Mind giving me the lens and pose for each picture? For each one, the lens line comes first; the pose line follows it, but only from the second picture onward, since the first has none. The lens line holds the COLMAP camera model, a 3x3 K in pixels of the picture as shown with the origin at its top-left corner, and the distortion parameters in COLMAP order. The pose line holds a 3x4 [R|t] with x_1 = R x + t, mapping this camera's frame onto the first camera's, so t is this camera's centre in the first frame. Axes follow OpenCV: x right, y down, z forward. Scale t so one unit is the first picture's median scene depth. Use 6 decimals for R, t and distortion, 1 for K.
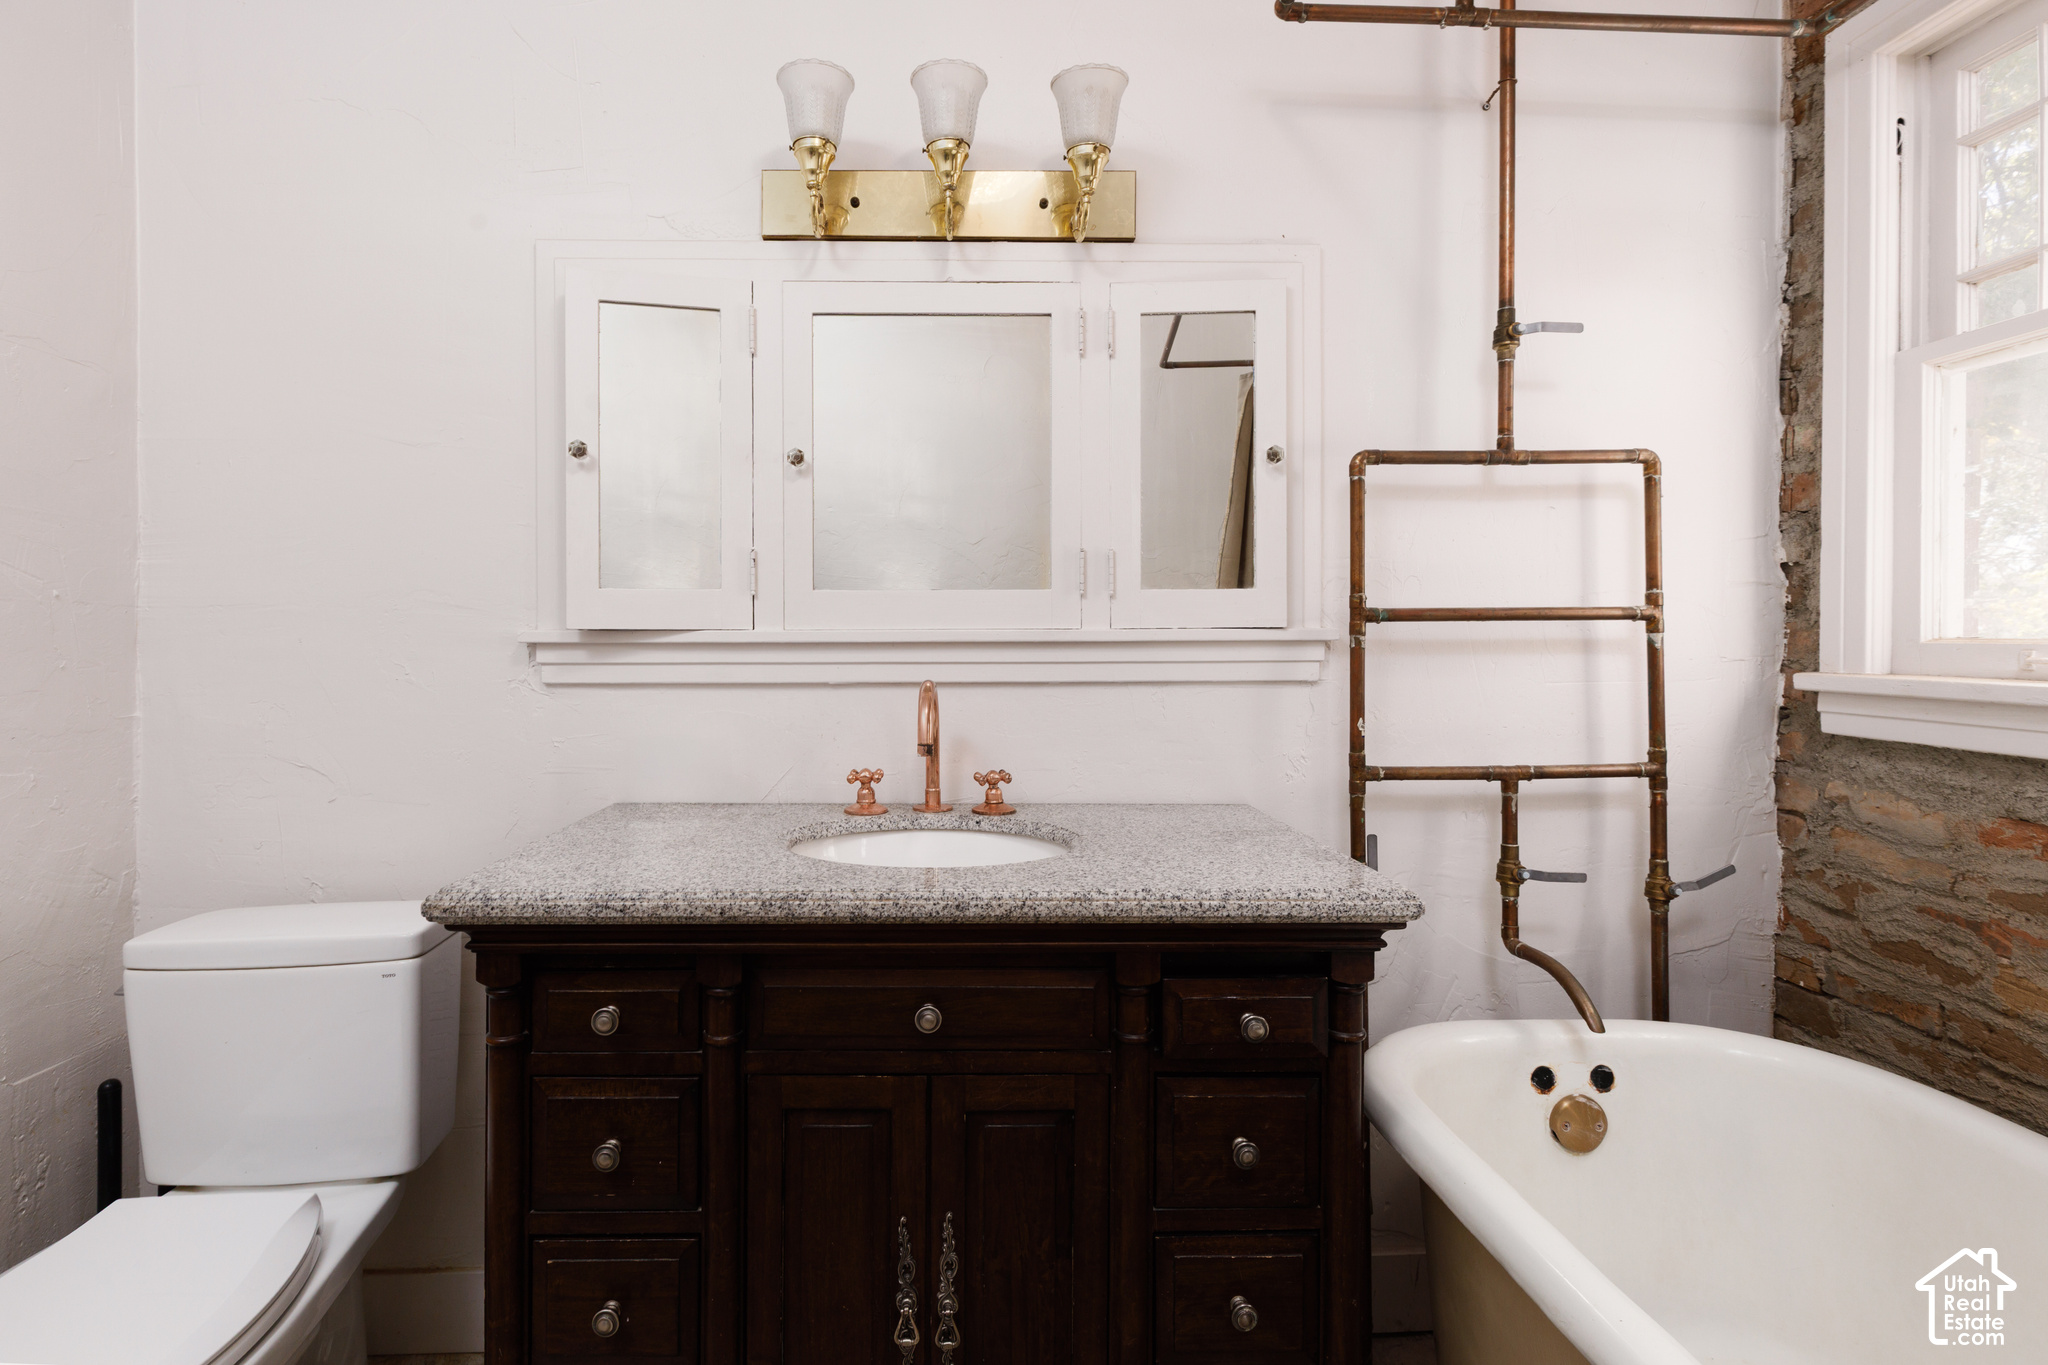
lens RADIAL K [[949.1, 0, 1021.5], [0, 949.1, 643.2], [0, 0, 1]] dist [0.003517, 0.000249]
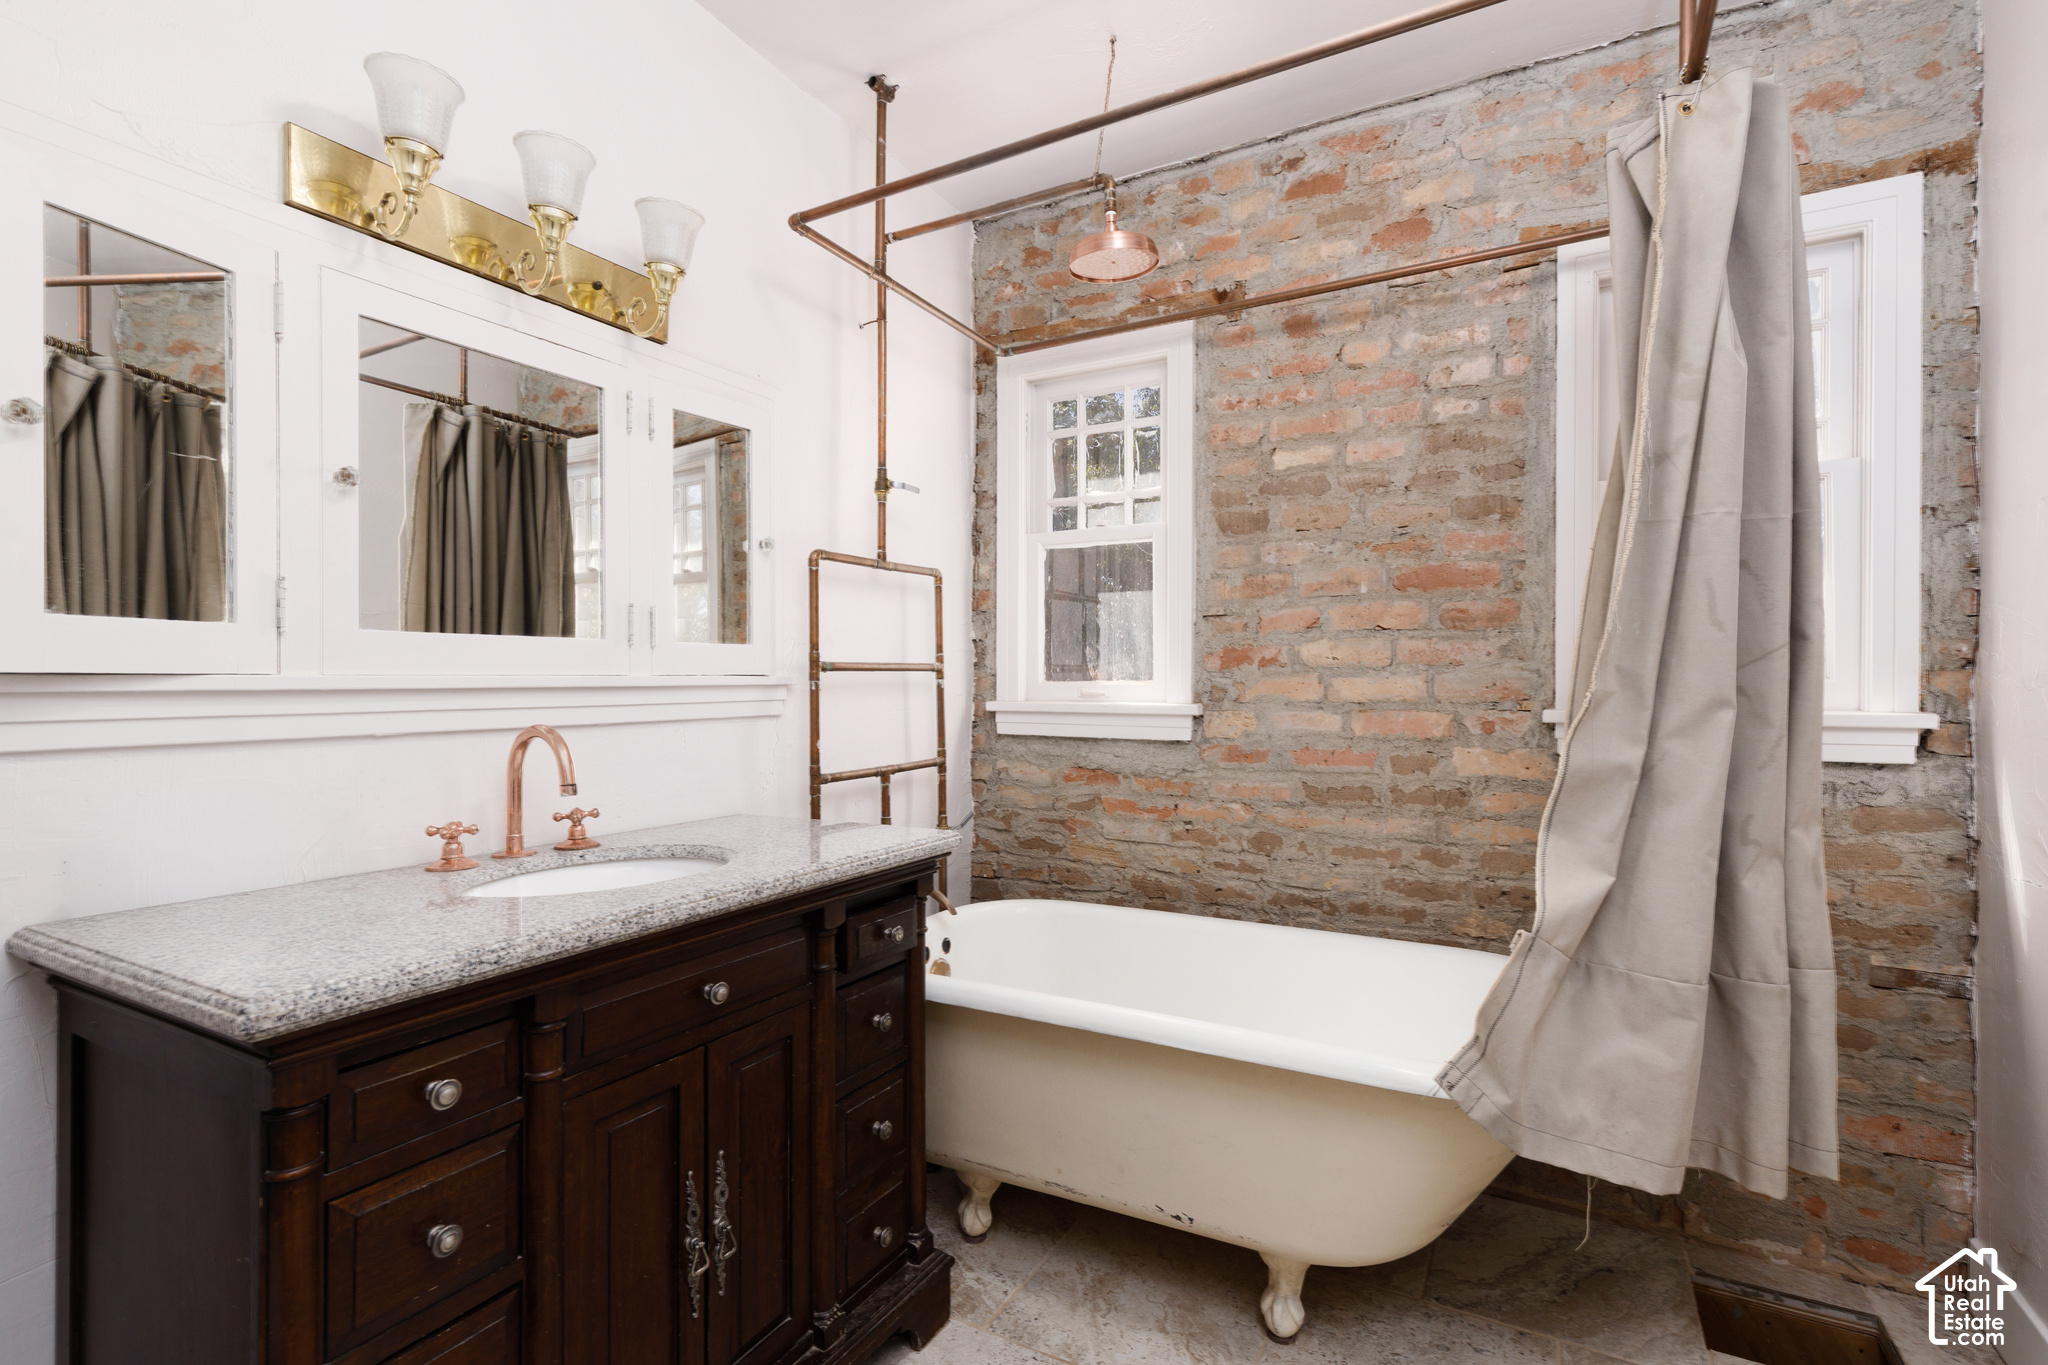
lens RADIAL K [[962.3, 0, 1024.0], [0, 962.3, 682.5], [0, 0, 1]] dist [0.016101, -0.000072]
pose [[0.507010, -0.002489, 0.861937, -0.714239], [0.010135, 0.999944, -0.003074, 0.001653], [-0.861881, 0.010294, 0.507007, 0.016850]]
